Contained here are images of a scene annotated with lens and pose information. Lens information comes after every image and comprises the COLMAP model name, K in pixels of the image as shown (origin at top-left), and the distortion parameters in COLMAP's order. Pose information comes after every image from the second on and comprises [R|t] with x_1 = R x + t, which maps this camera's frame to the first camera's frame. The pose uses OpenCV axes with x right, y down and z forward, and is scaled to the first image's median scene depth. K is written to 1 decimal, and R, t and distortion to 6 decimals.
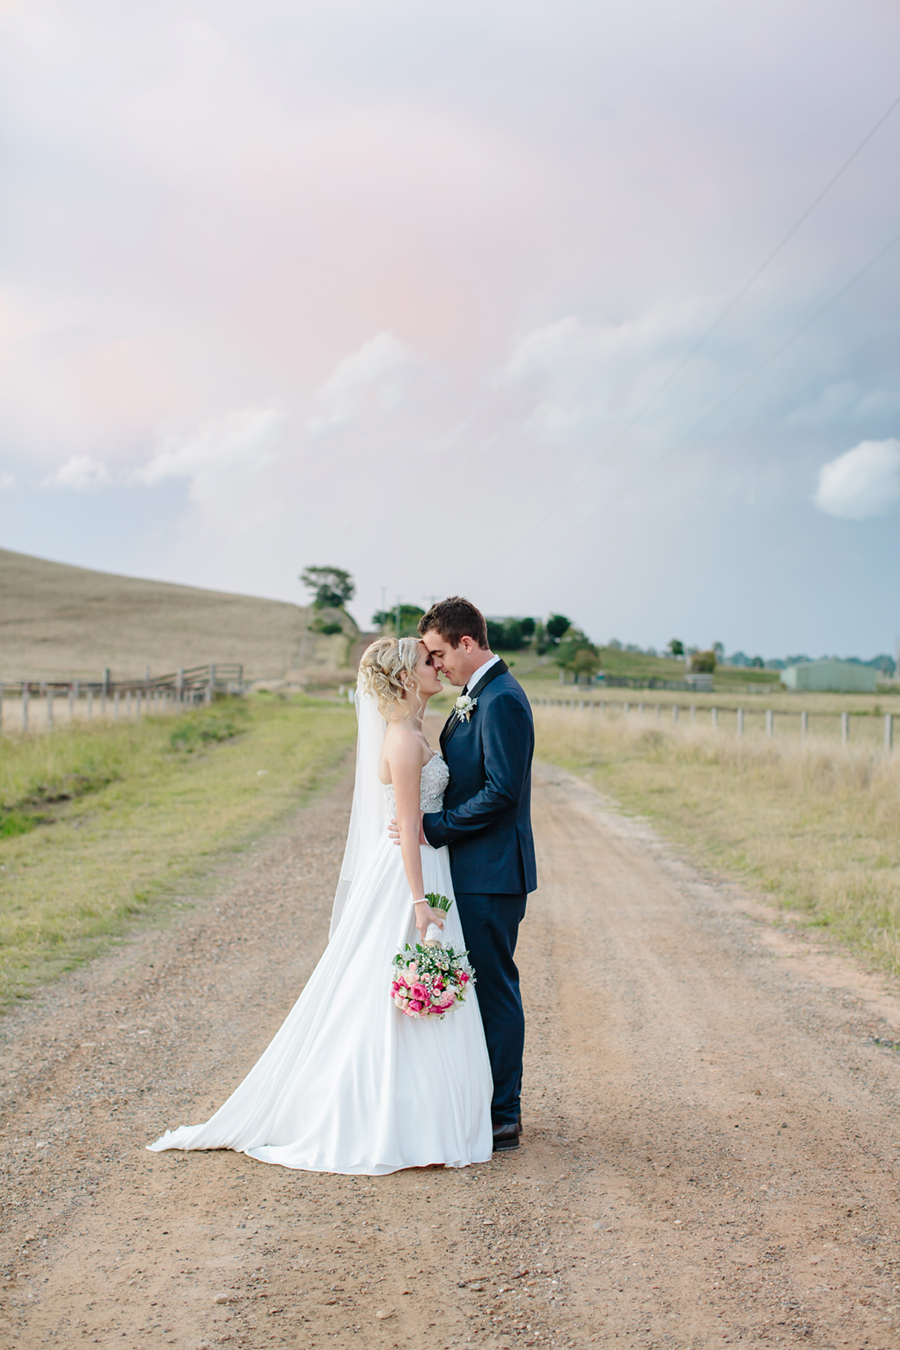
lens RADIAL K [[1998.1, 0, 450.0], [0, 1998.1, 675.0], [0, 0, 1]] dist [0.016813, 0.046068]
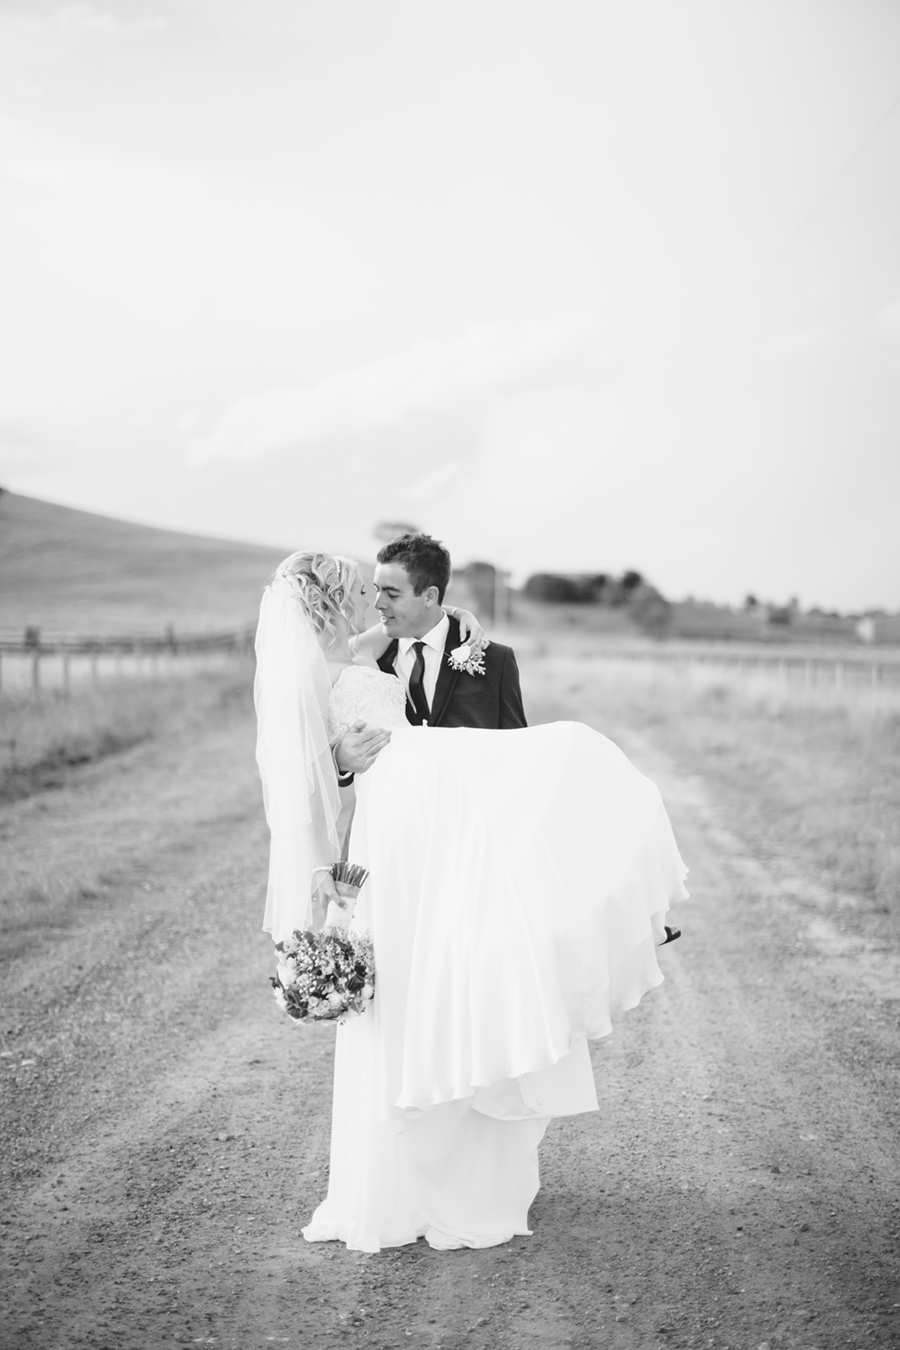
lens RADIAL K [[1945.2, 0, 507.0], [0, 1945.2, 673.7], [0, 0, 1]] dist [-0.015317, -0.000788]
pose [[0.999842, -0.004422, -0.017224, 0.043690], [0.004787, 0.999764, 0.021170, 0.005076], [0.017126, -0.021249, 0.999628, 0.180957]]
